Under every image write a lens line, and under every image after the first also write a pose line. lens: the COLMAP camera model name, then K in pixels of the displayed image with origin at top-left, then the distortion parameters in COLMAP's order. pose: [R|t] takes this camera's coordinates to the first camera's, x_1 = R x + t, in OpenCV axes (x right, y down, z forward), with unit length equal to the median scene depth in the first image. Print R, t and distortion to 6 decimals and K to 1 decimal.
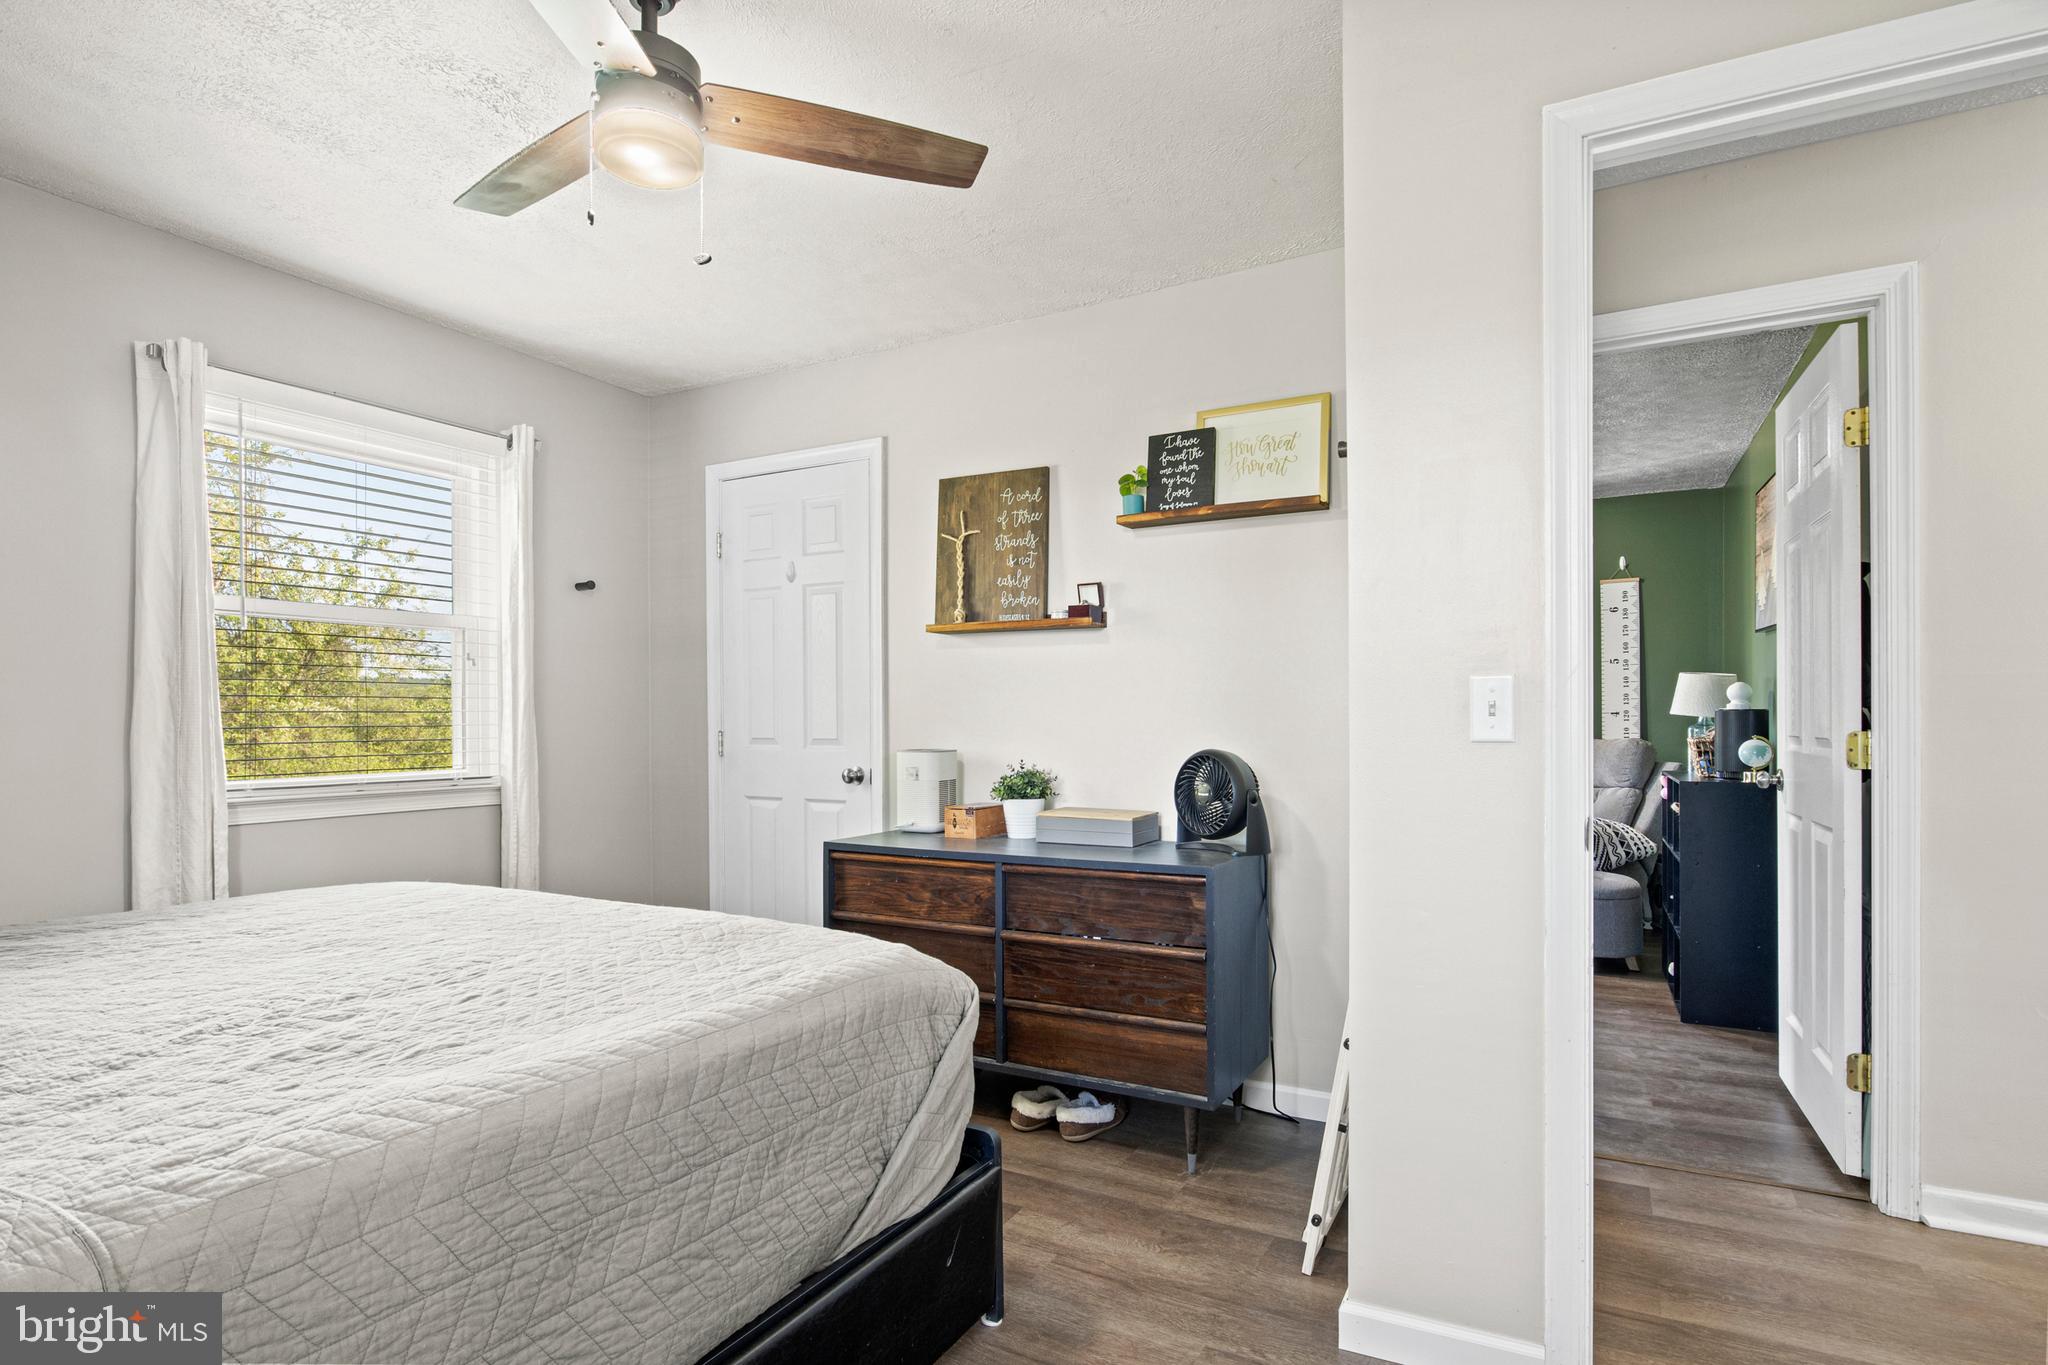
lens RADIAL K [[1040.2, 0, 1025.3], [0, 1040.2, 701.9], [0, 0, 1]] dist [0.000560, 0.000391]
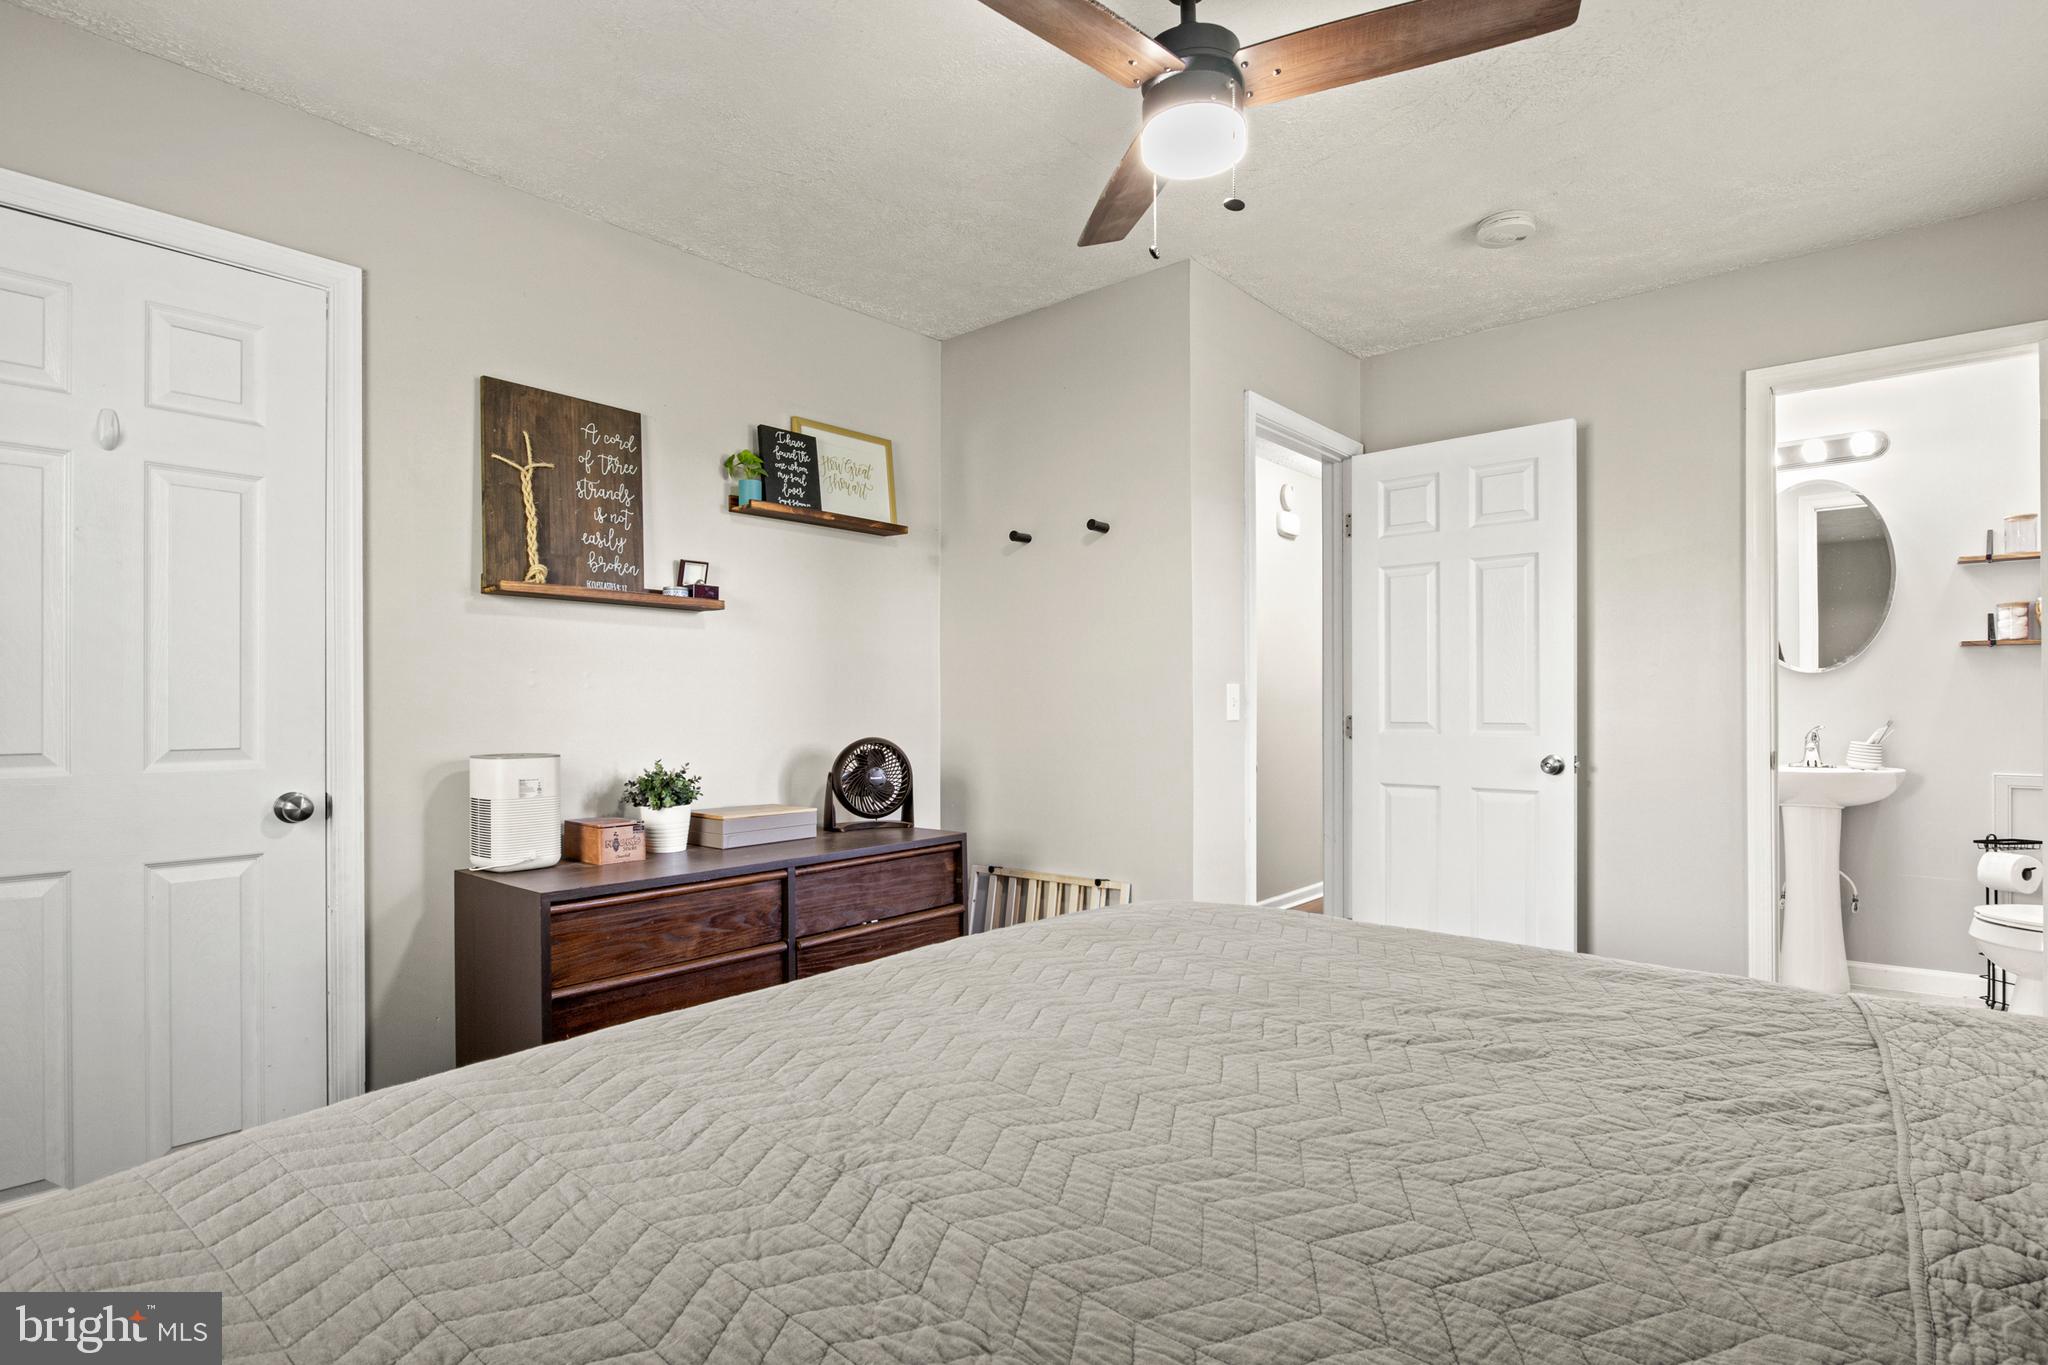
lens RADIAL K [[1040.2, 0, 1022.3], [0, 1040.2, 689.3], [0, 0, 1]] dist [0.000560, 0.000391]
pose [[0.201257, 0.019331, 0.979348, -0.764236], [-0.009015, 0.999799, -0.017882, 0.011106], [-0.979497, -0.005230, 0.201390, 0.537187]]
